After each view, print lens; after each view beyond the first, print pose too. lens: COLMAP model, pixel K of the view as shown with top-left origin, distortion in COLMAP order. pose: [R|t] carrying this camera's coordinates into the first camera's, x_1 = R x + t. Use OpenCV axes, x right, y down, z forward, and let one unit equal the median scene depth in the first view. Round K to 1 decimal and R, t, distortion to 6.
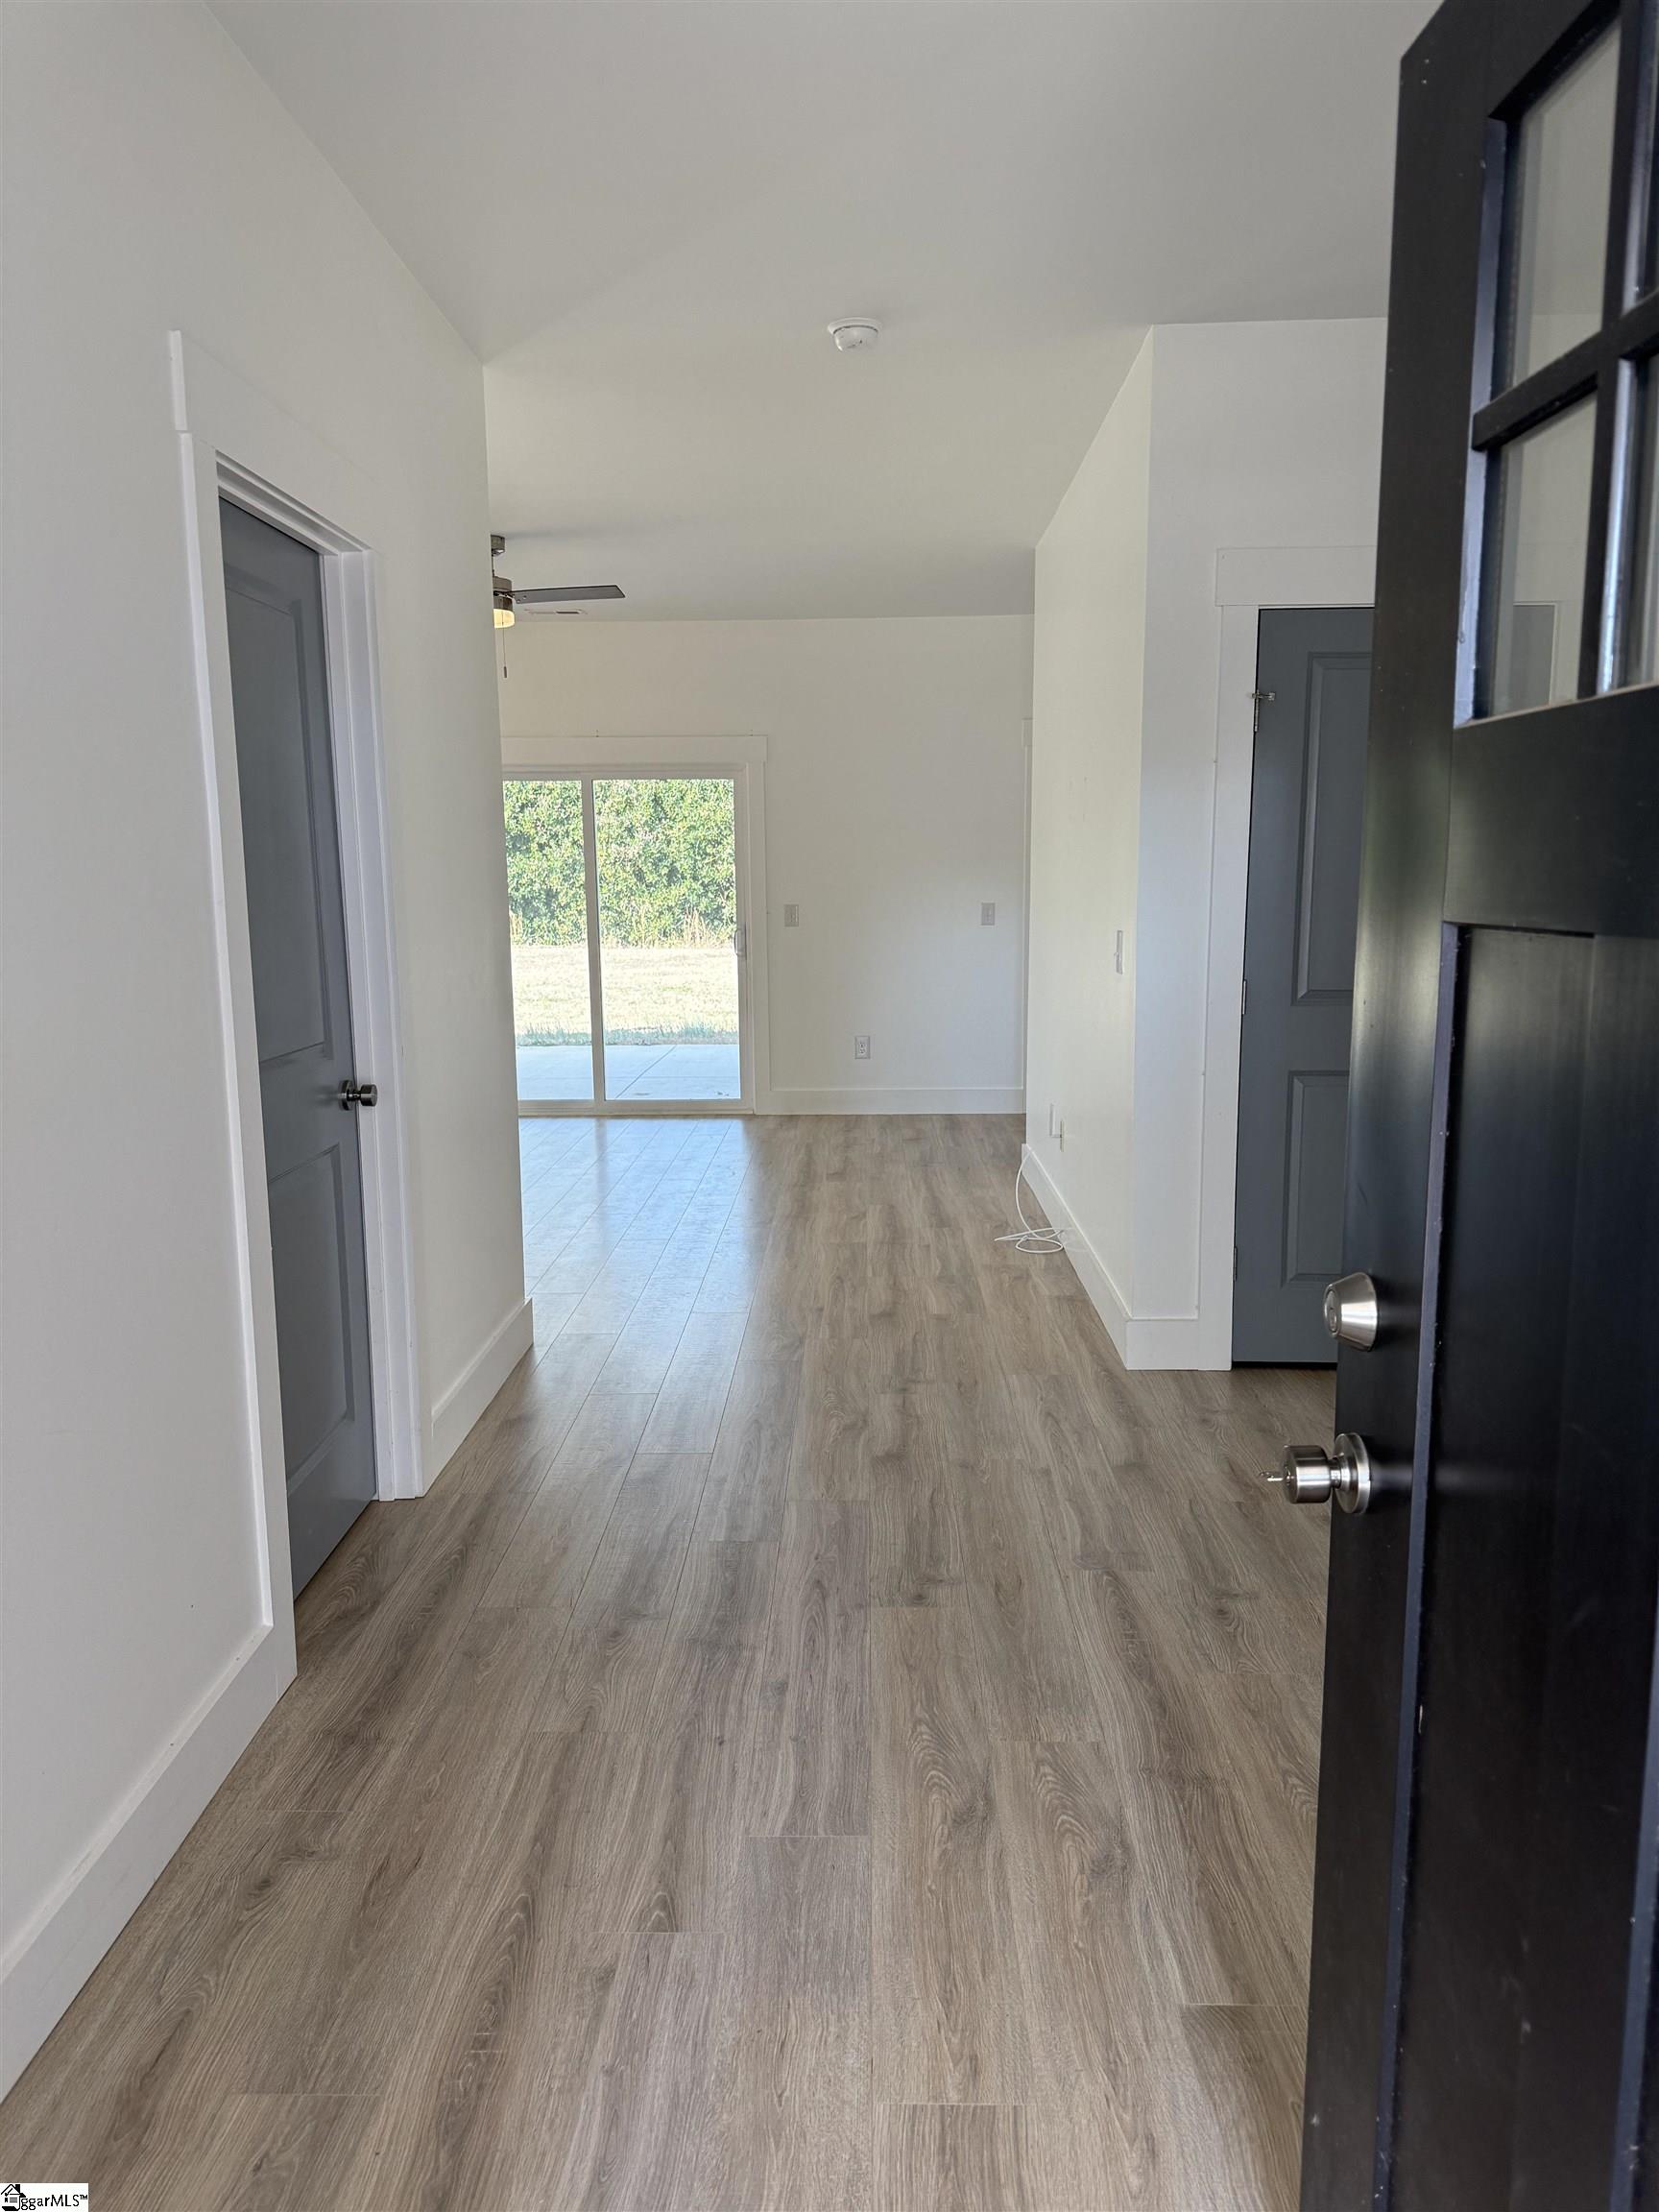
lens RADIAL K [[1549.7, 0, 844.7], [0, 1549.7, 1113.8], [0, 0, 1]] dist [0.045853, -0.000067]
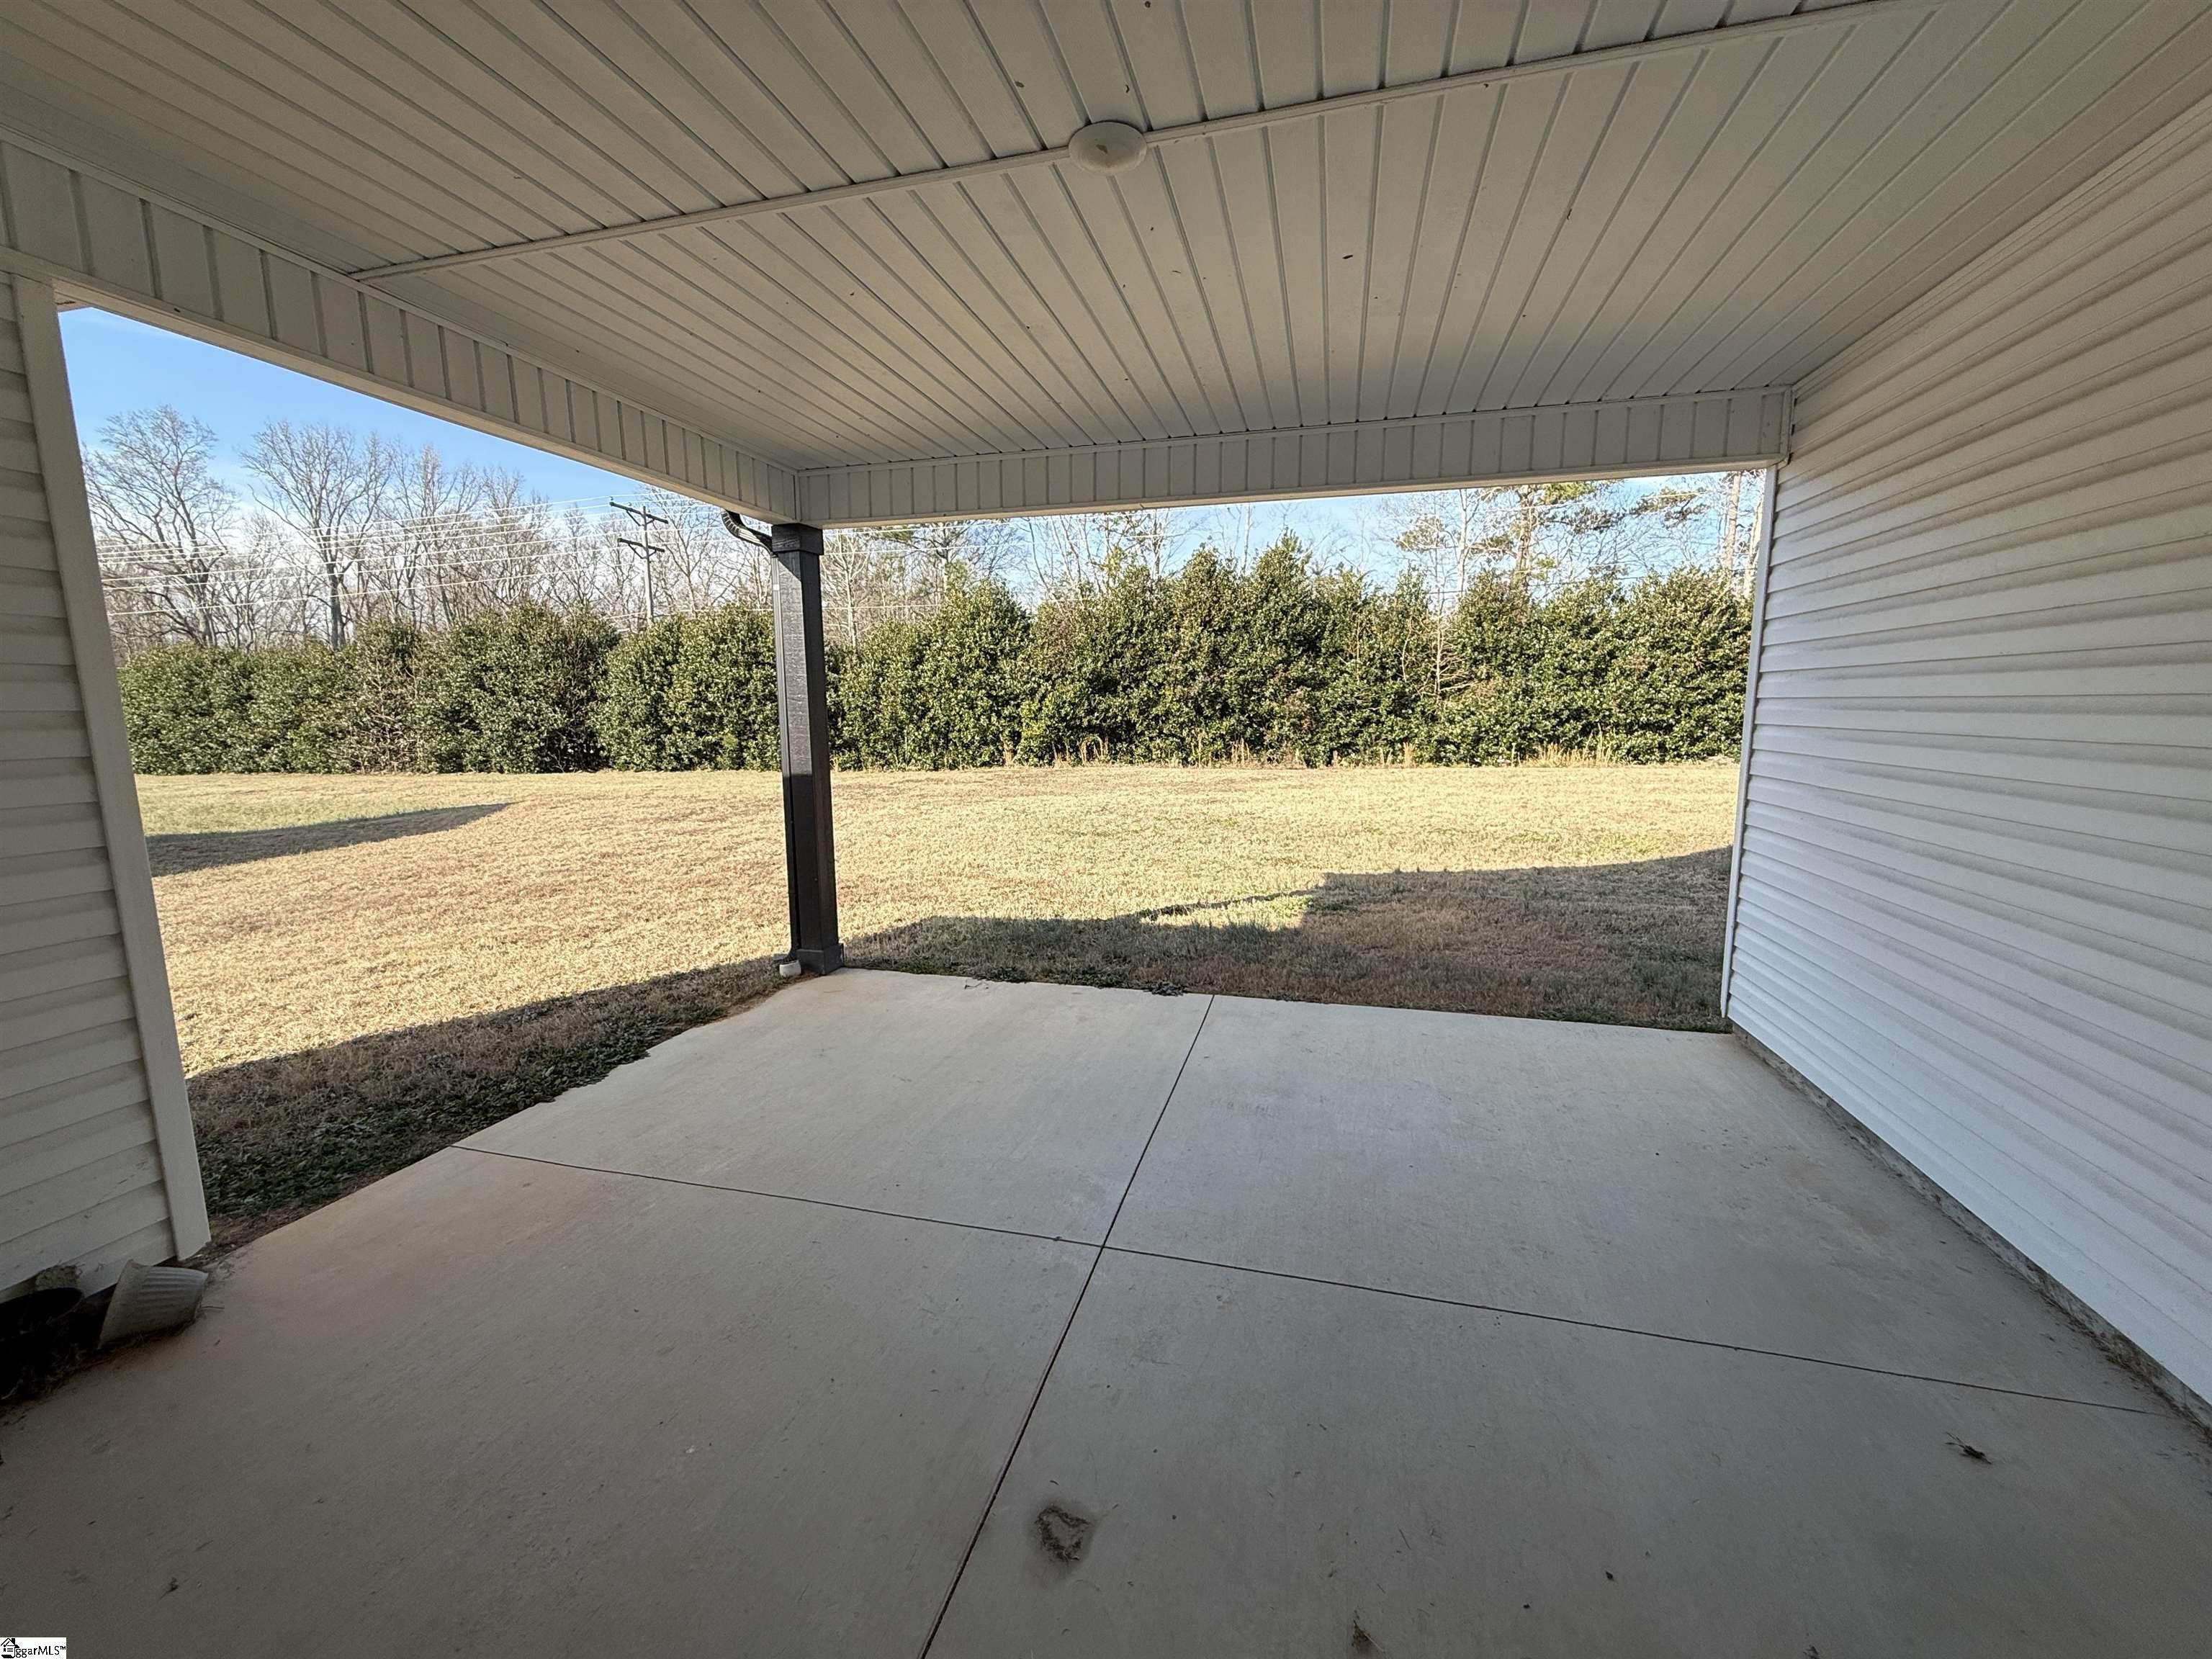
lens RADIAL K [[879.8, 0, 1099.7], [0, 879.8, 833.0], [0, 0, 1]] dist [-0.000624, 0.000421]
pose [[0.968532, 0.034487, -0.246487, -0.013156], [-0.036994, 0.999300, -0.005545, -0.031959], [0.246123, 0.014489, 0.969130, 0.196603]]
